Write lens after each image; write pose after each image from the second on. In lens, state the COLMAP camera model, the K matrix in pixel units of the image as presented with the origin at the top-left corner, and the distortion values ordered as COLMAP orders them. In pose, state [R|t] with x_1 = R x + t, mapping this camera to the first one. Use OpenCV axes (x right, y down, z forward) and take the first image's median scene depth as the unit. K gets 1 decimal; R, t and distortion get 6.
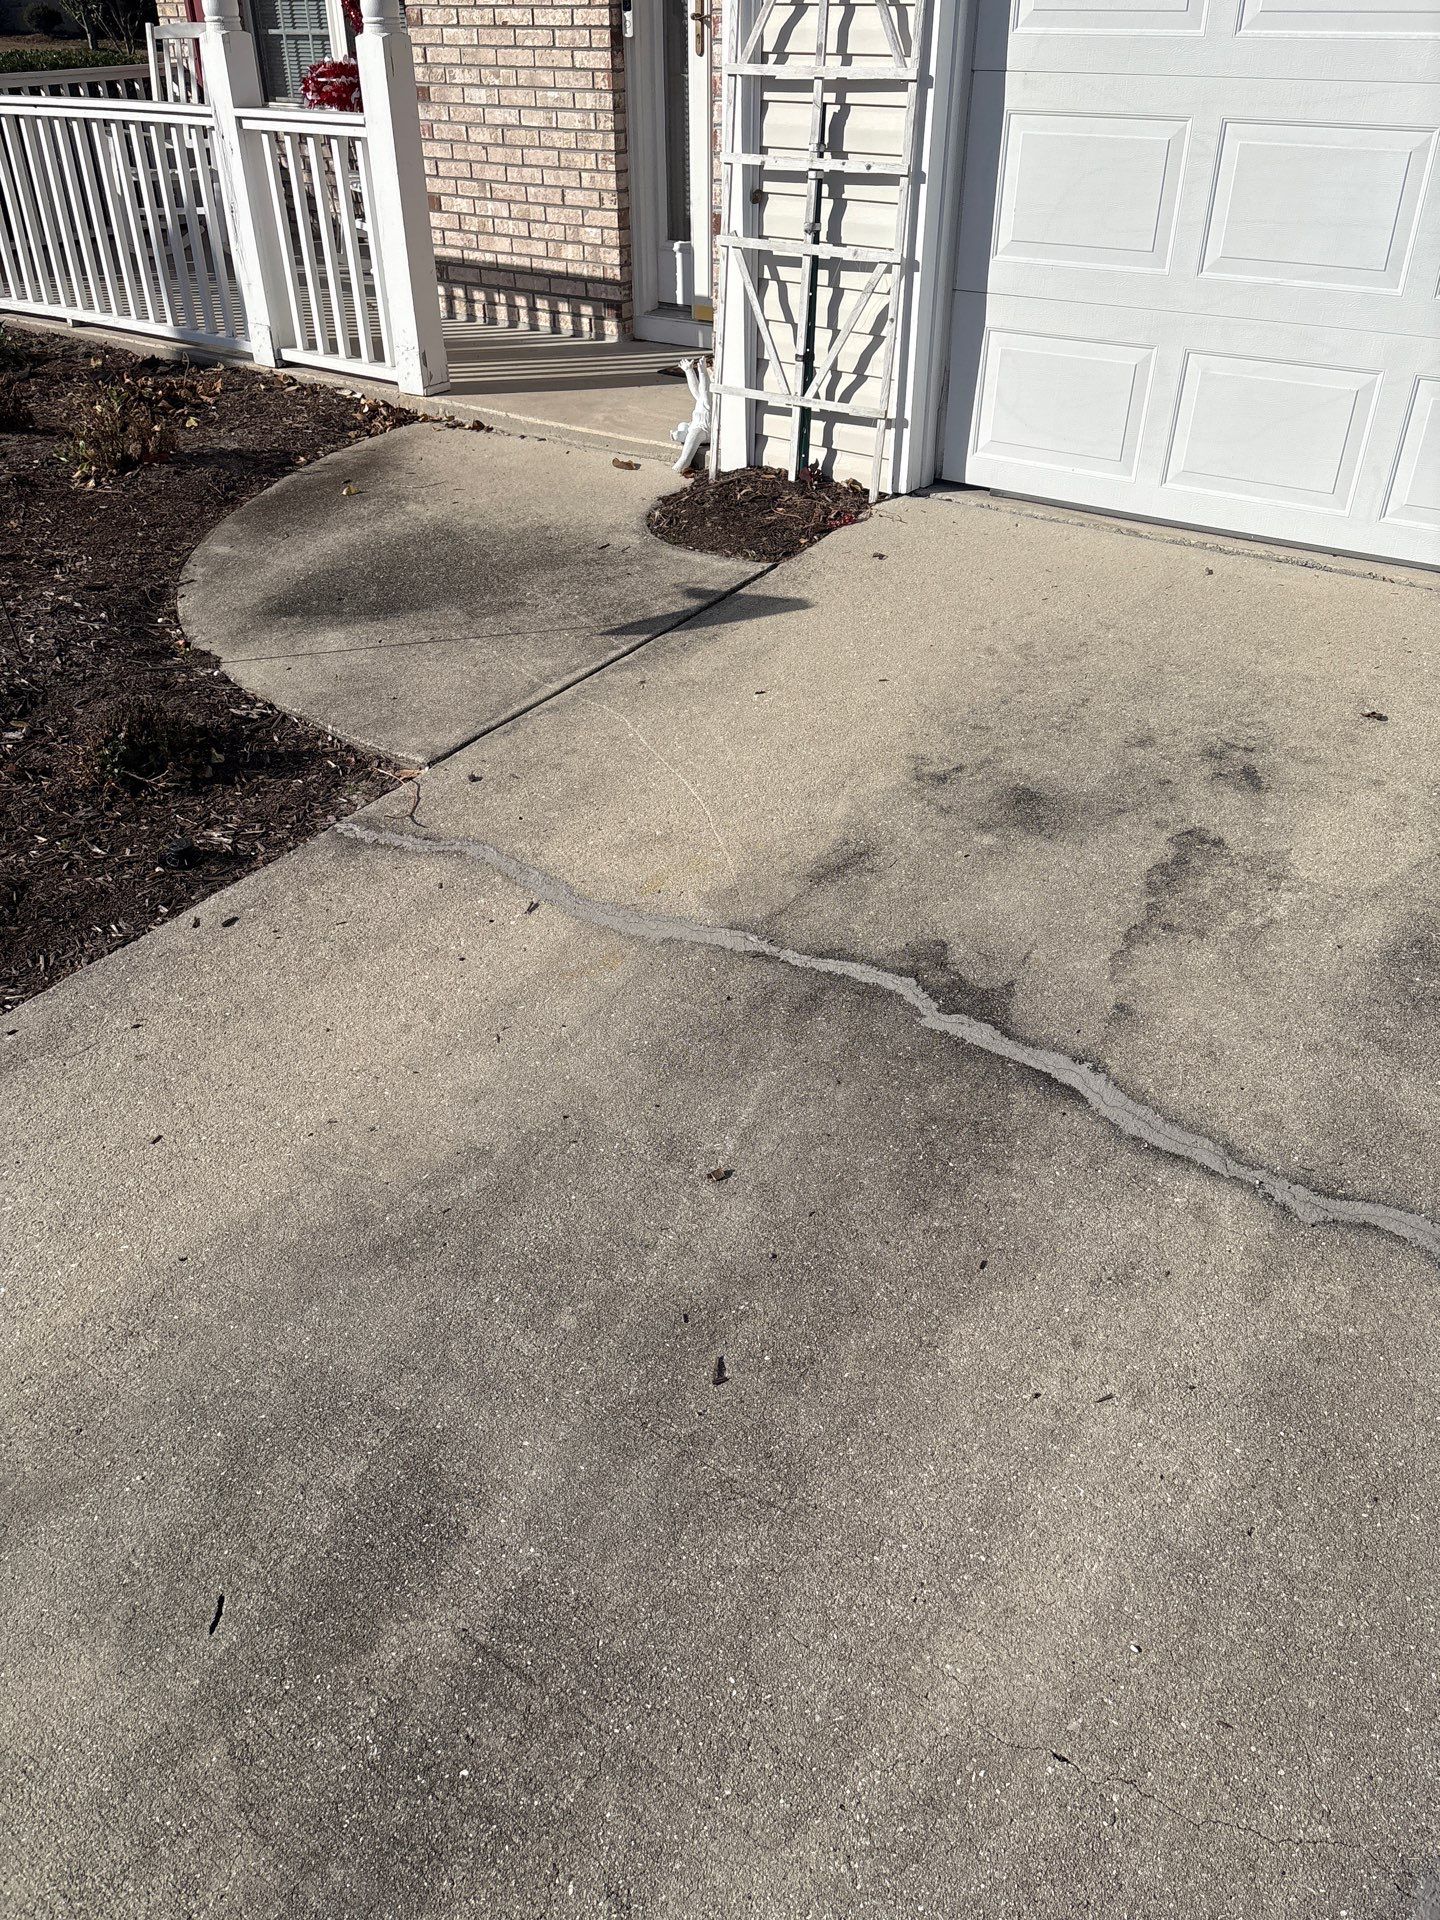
lens RADIAL K [[1477.2, 0, 714.6], [0, 1477.2, 961.0], [0, 0, 1]] dist [0.033922, -0.029704]
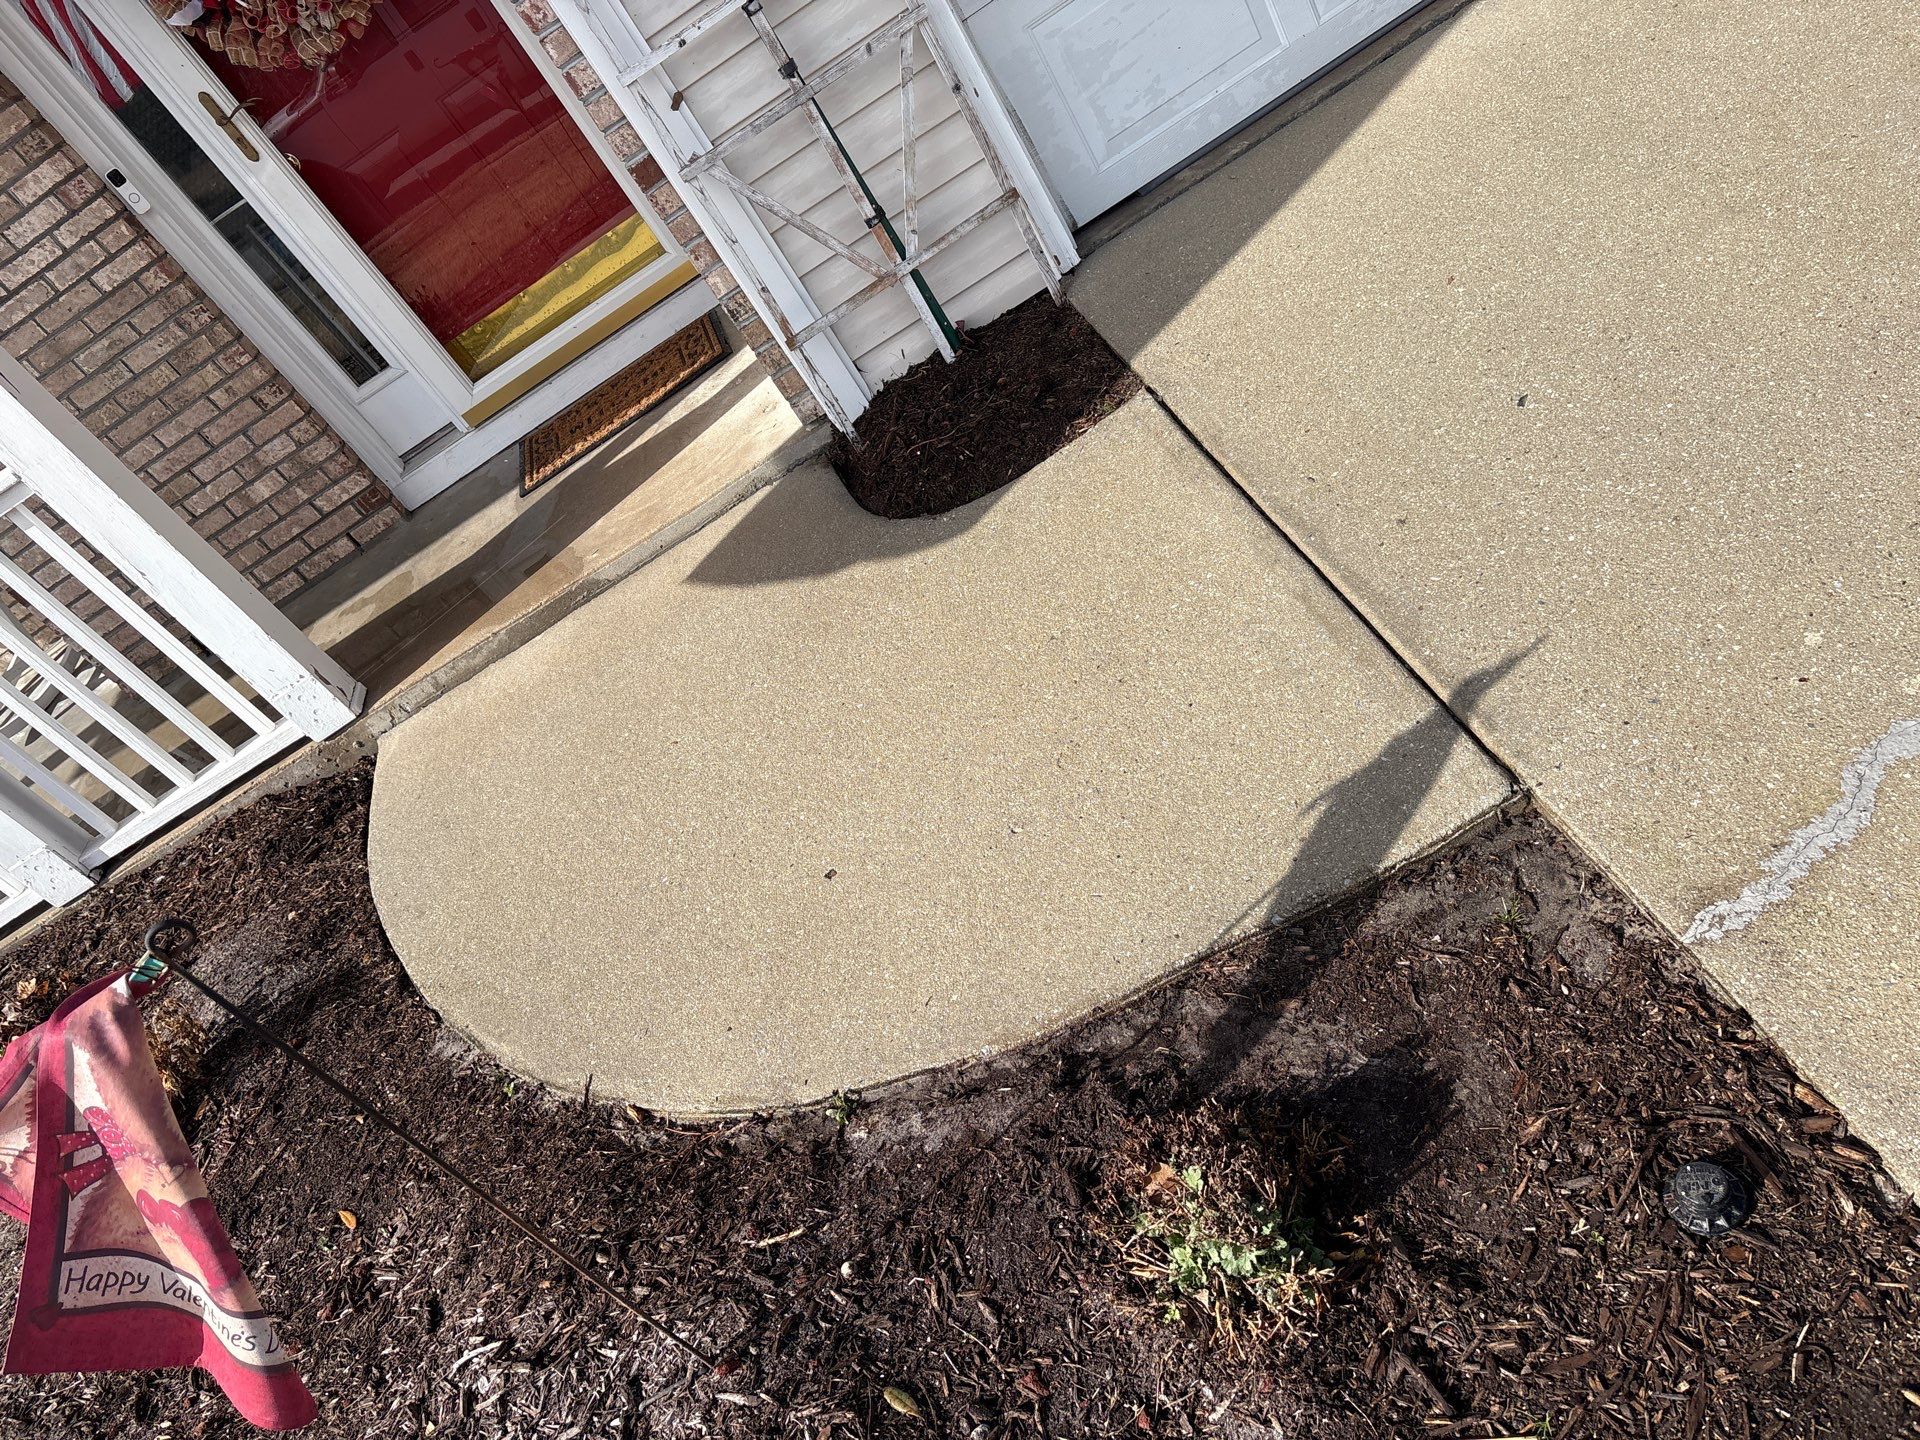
lens RADIAL K [[1477.2, 0, 953.2], [0, 1477.2, 723.6], [0, 0, 1]] dist [0.033922, -0.029704]
pose [[0.584186, -0.717404, 0.379550, -0.438988], [0.766841, 0.641067, 0.031423, -0.282656], [-0.265860, 0.272697, 0.924637, 0.454219]]
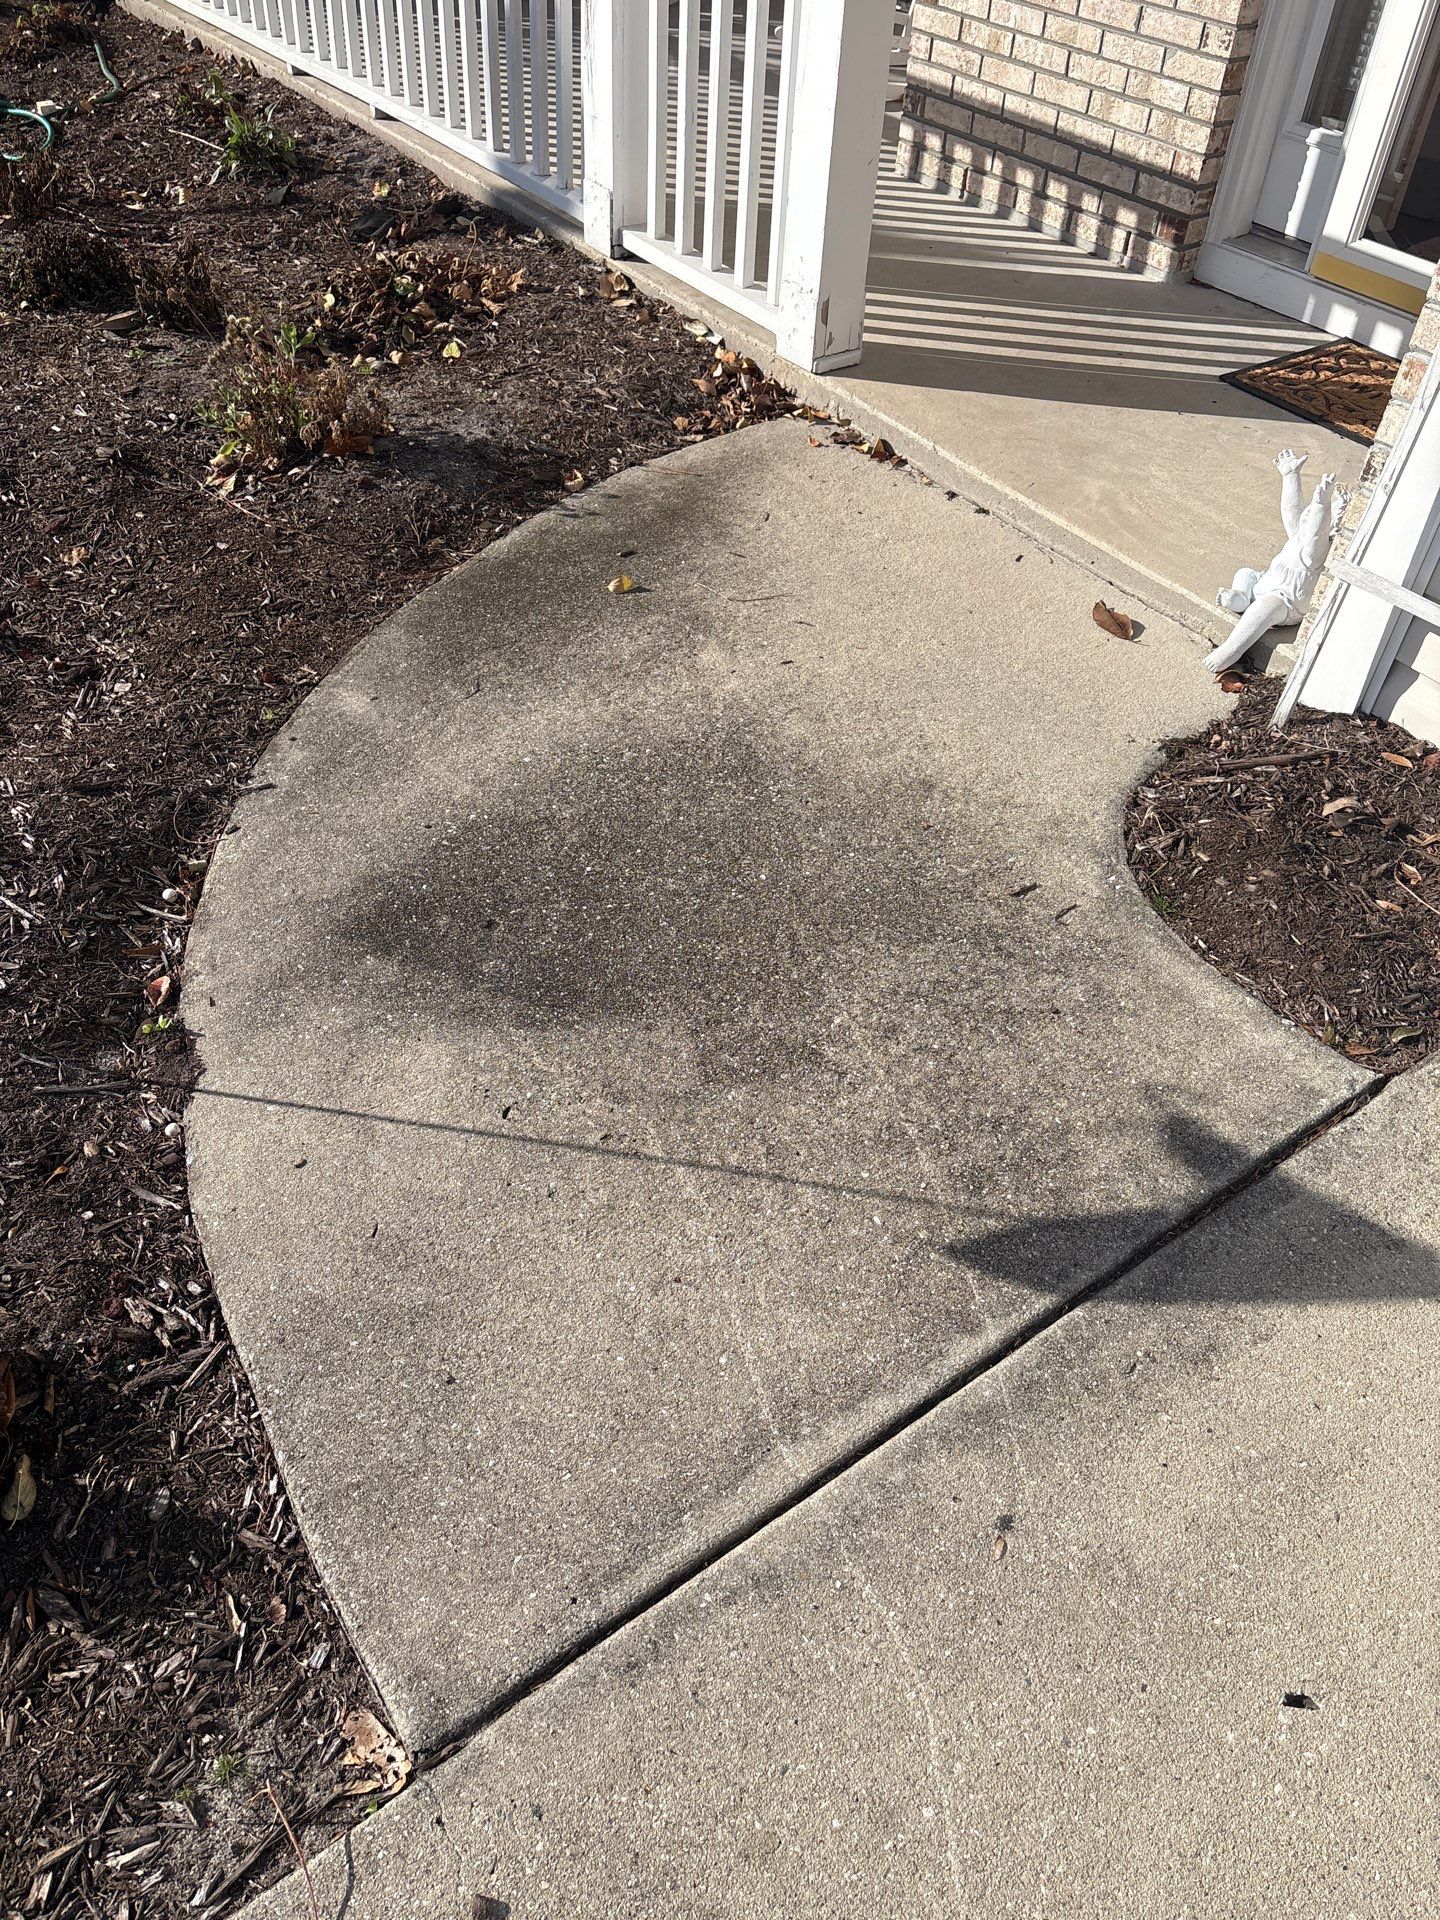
lens RADIAL K [[1477.2, 0, 710.5], [0, 1477.2, 955.6], [0, 0, 1]] dist [0.033922, -0.029704]
pose [[0.945266, 0.255576, -0.202860, -0.078099], [-0.219742, 0.958190, 0.183261, -0.375845], [0.241216, -0.128654, 0.961906, 0.566993]]
